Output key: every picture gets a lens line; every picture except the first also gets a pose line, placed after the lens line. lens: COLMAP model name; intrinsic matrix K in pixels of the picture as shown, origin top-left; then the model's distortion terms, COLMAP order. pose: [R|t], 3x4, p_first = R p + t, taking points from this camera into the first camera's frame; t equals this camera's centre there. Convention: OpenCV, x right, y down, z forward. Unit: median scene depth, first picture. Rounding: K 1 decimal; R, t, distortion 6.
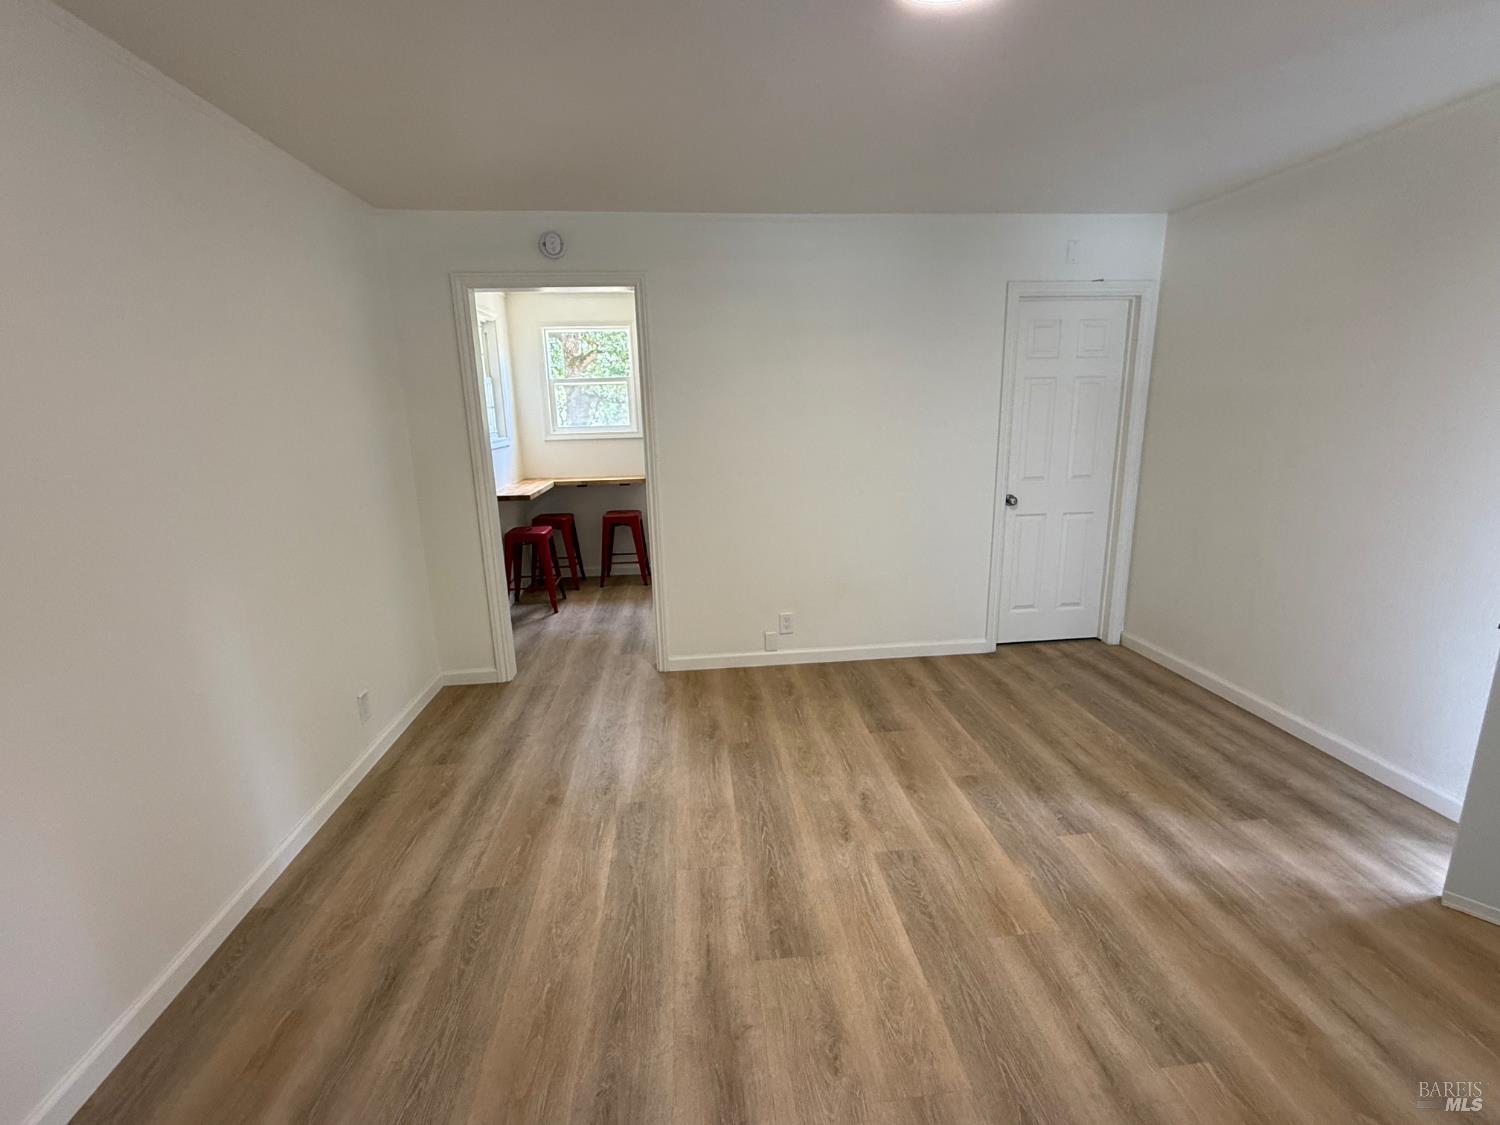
lens RADIAL K [[670.0, 0, 740.1], [0, 670.0, 559.3], [0, 0, 1]] dist [0.000124, 0.000501]
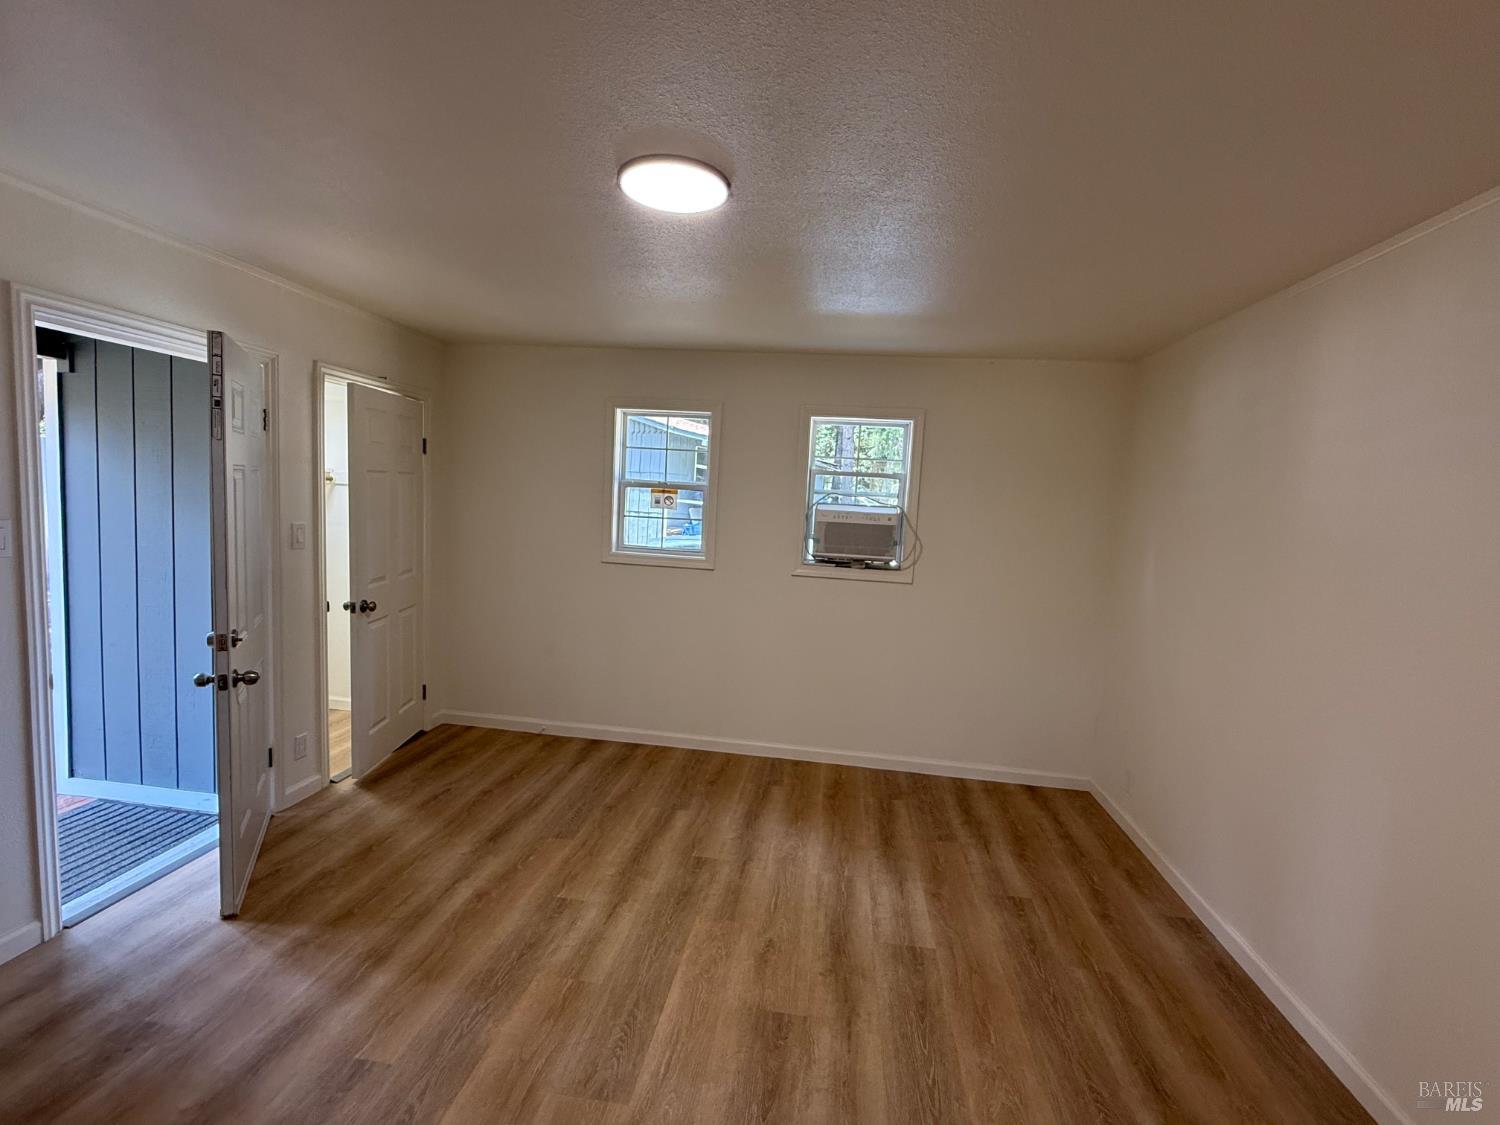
lens RADIAL K [[670.0, 0, 749.2], [0, 670.0, 573.1], [0, 0, 1]] dist [0.000124, 0.000501]
pose [[-0.975197, -0.051570, 0.215248, -0.081460], [0.019510, 0.948666, 0.315679, -0.440962], [-0.220478, 0.312048, -0.924129, 1.743551]]
